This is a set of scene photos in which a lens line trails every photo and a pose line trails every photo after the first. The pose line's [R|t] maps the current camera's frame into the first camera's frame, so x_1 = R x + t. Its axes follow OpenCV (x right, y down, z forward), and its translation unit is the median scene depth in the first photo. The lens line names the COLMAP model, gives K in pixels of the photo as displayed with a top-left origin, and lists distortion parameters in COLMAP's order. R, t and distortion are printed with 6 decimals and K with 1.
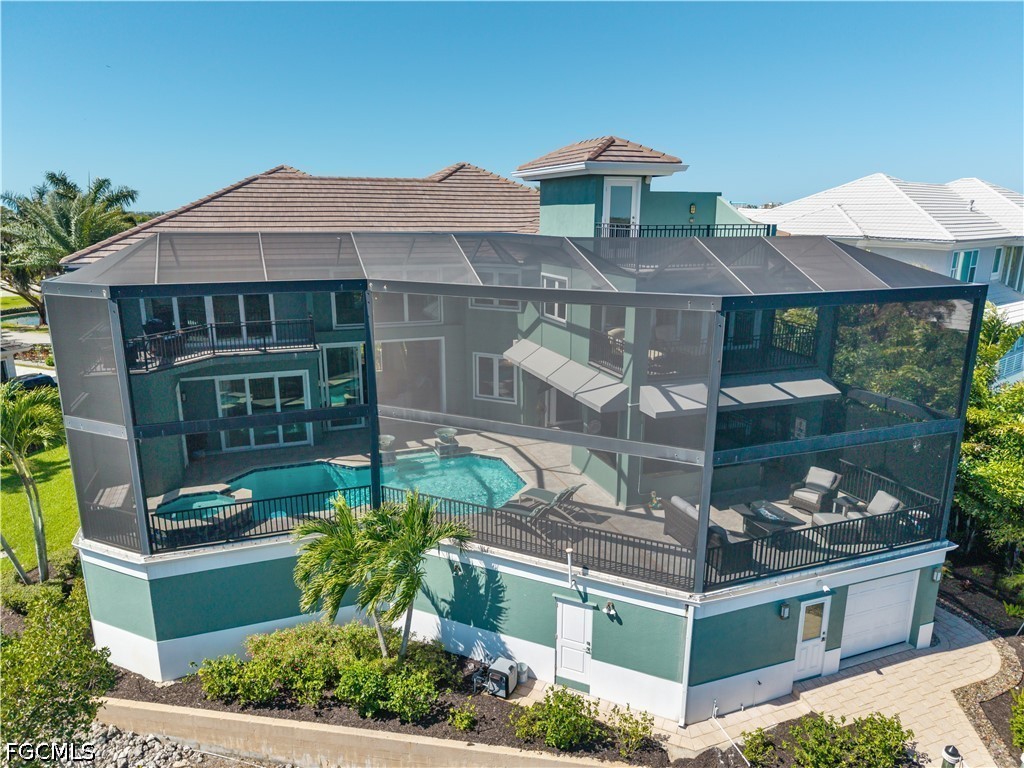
lens RADIAL K [[670.7, 0, 512.0], [0, 670.7, 384.0], [0, 0, 1]] dist [-0.003729, -0.002358]
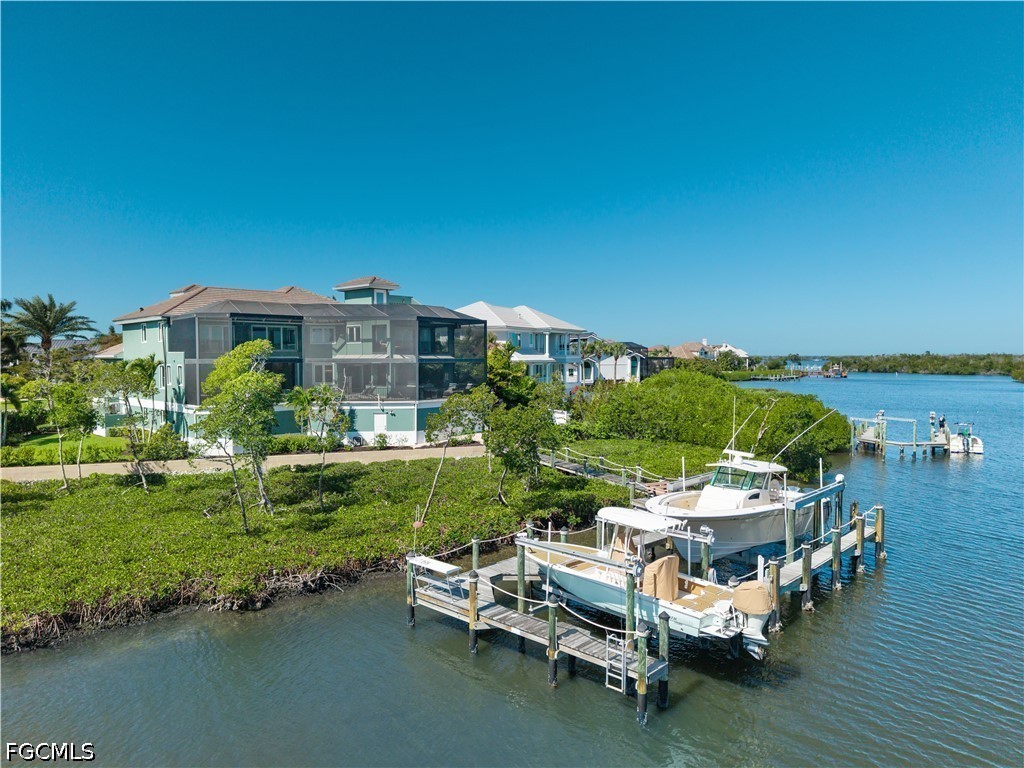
lens RADIAL K [[670.7, 0, 512.0], [0, 670.7, 384.0], [0, 0, 1]] dist [-0.003729, -0.002358]
pose [[0.898330, -0.023631, 0.438685, -0.667037], [0.116166, 0.975788, -0.185319, 0.770996], [-0.423685, 0.217438, 0.879325, -1.900424]]
